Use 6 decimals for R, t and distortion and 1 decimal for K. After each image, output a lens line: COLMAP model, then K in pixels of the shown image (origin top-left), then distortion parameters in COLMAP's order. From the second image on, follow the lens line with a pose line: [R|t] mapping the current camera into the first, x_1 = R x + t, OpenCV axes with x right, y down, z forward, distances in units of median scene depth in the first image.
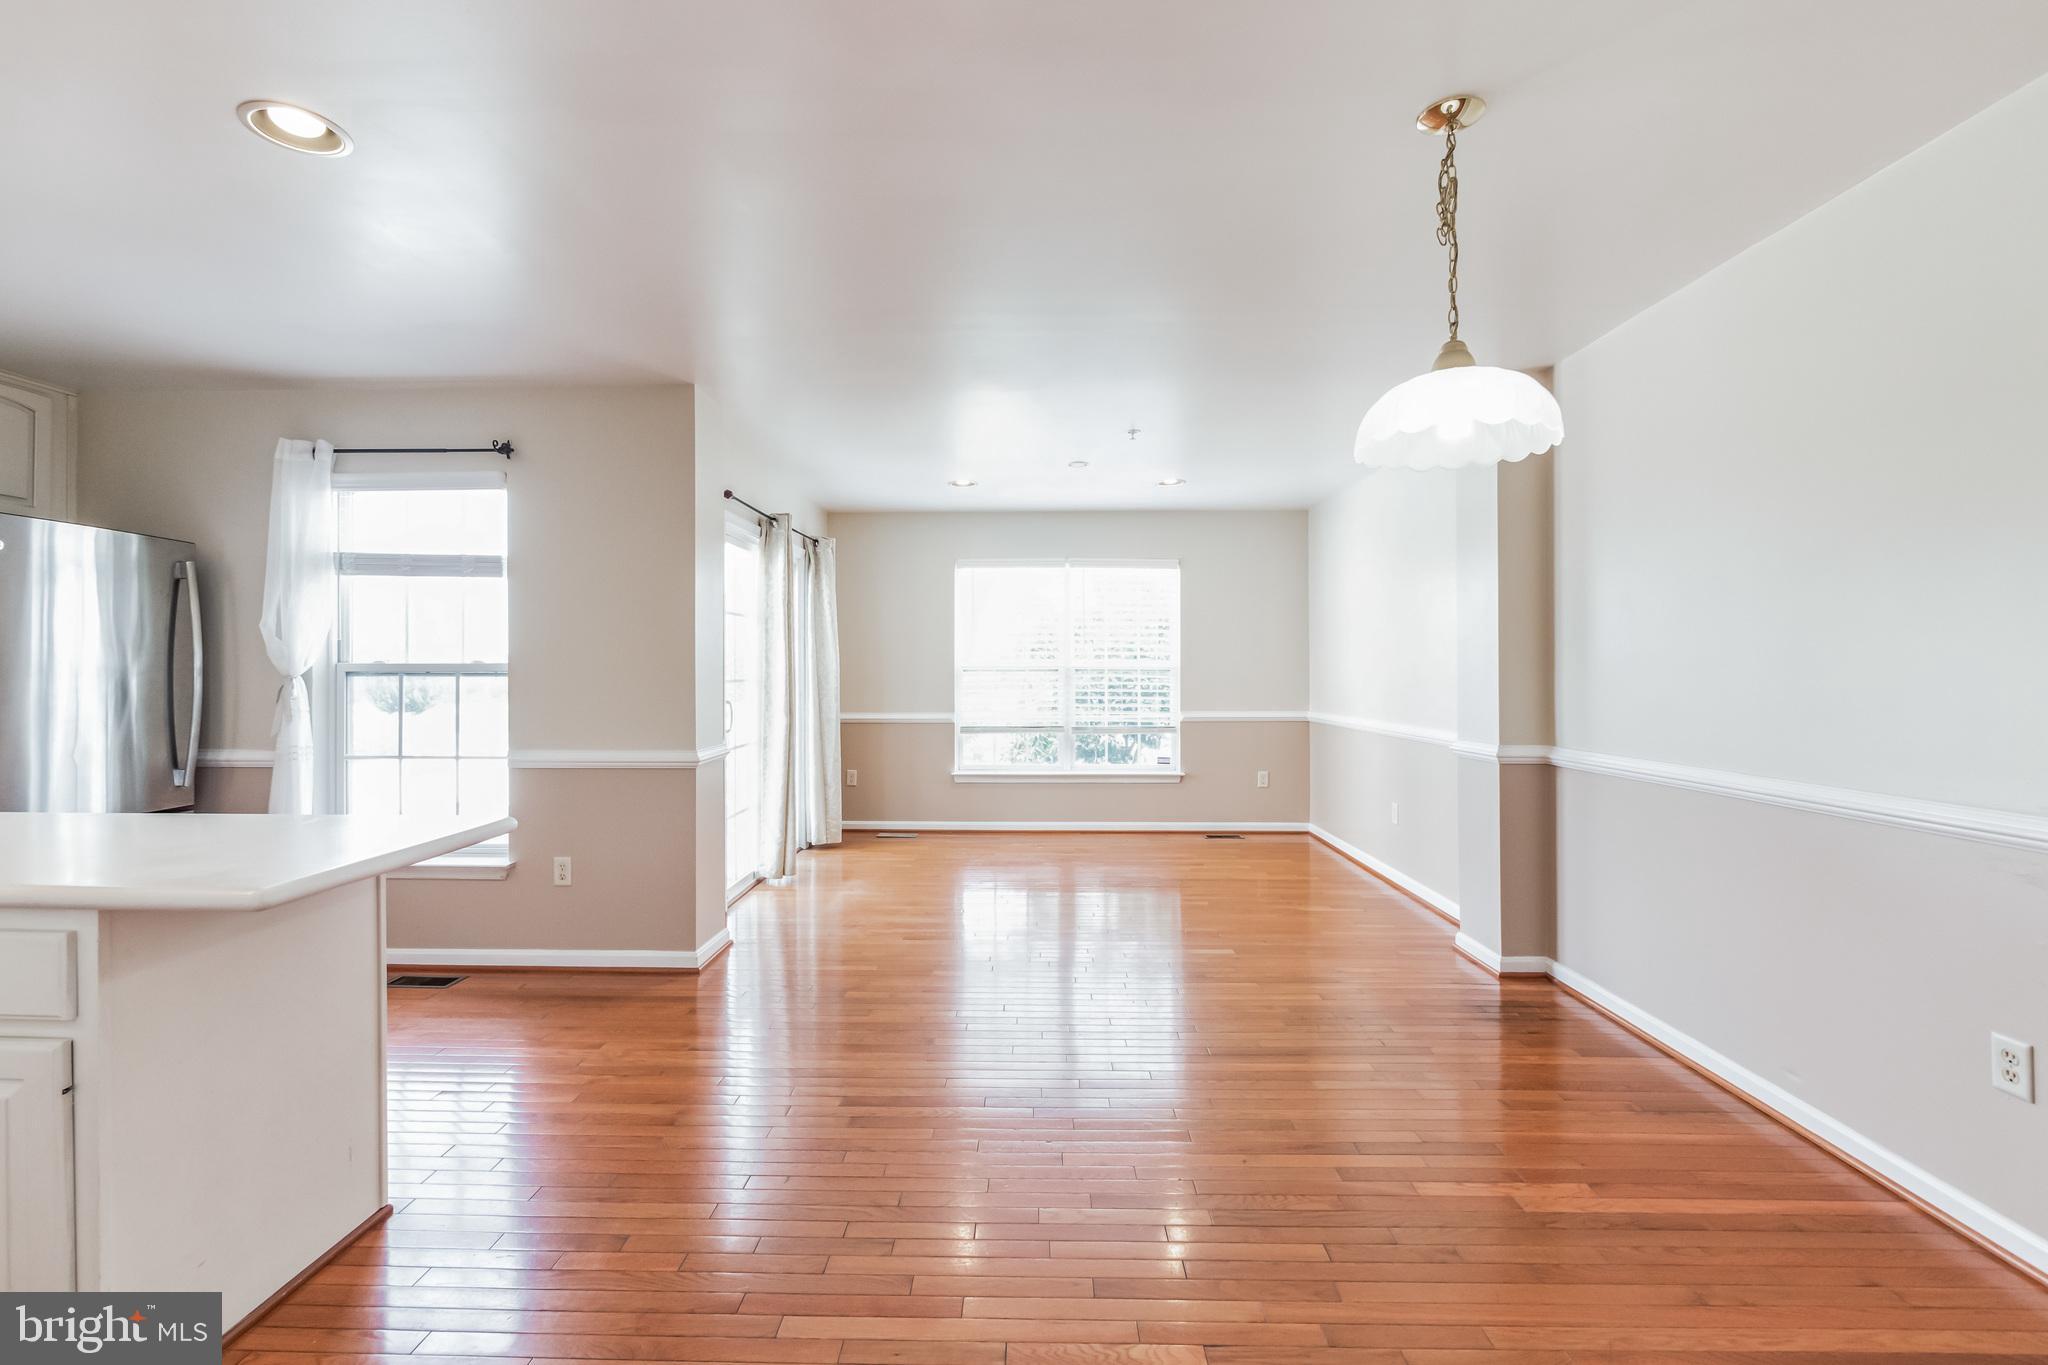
lens RADIAL K [[873.3, 0, 1017.2], [0, 873.3, 671.4], [0, 0, 1]] dist [-0.003903, 0.000414]
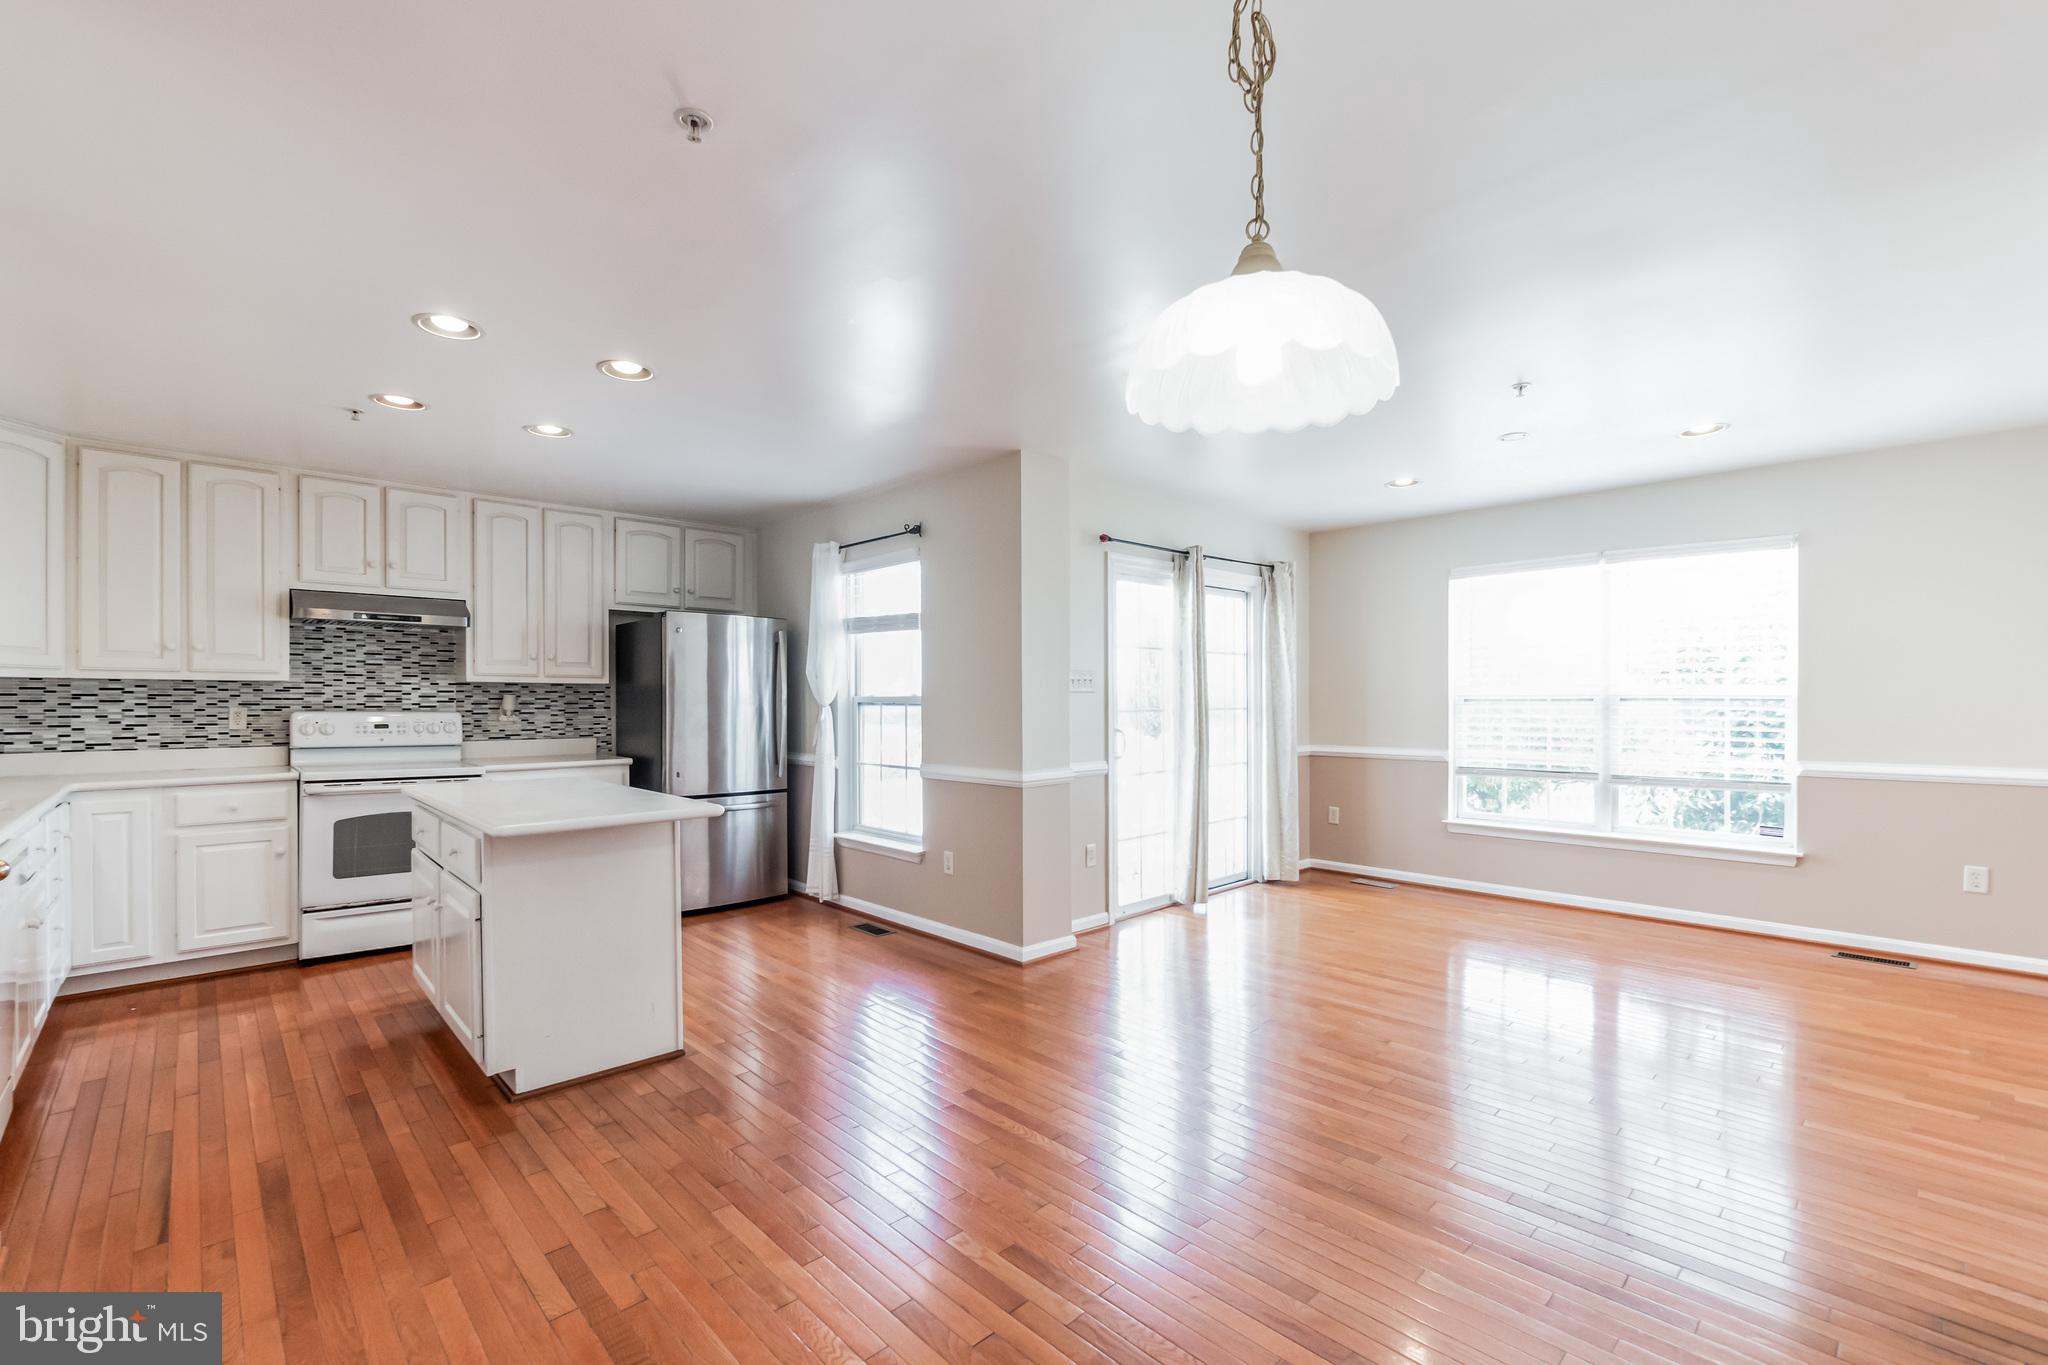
lens RADIAL K [[886.5, 0, 1022.0], [0, 886.5, 704.7], [0, 0, 1]] dist [-0.000857, 0.000179]
pose [[0.708164, 0.001092, -0.706047, 0.444853], [0.001354, 0.999995, 0.002905, 0.000268], [0.706046, -0.003013, 0.708159, 0.177206]]
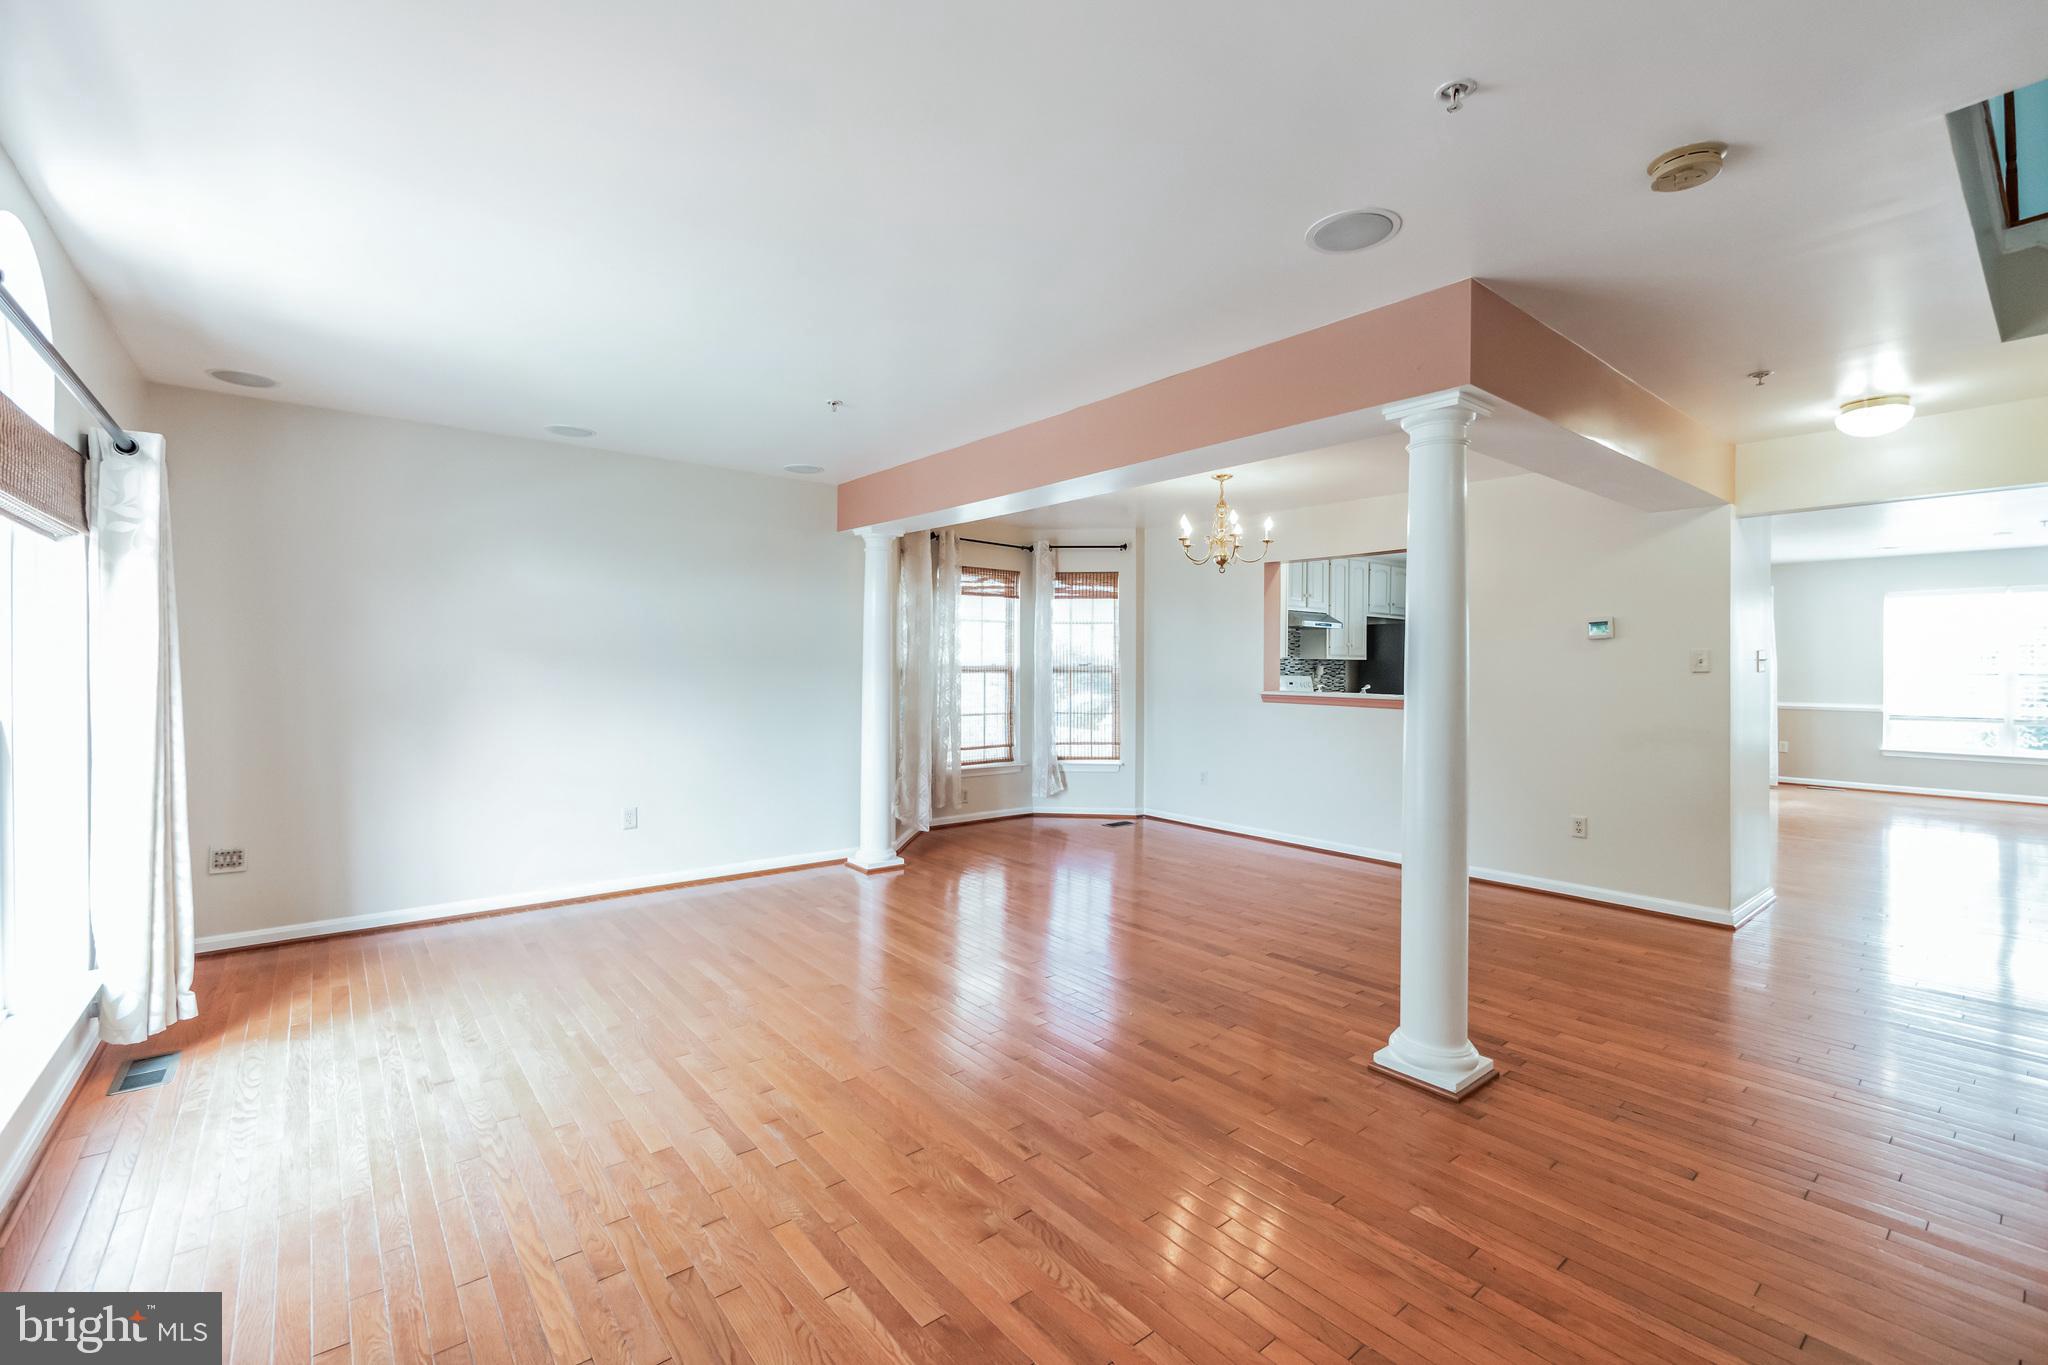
lens RADIAL K [[863.6, 0, 1010.1], [0, 863.6, 671.8], [0, 0, 1]] dist [-0.004145, 0.000182]
pose [[0.647983, 0.009864, -0.761591, 0.120271], [-0.006817, 0.999951, 0.007151, -0.006661], [0.761625, 0.000559, 0.648018, -1.644558]]
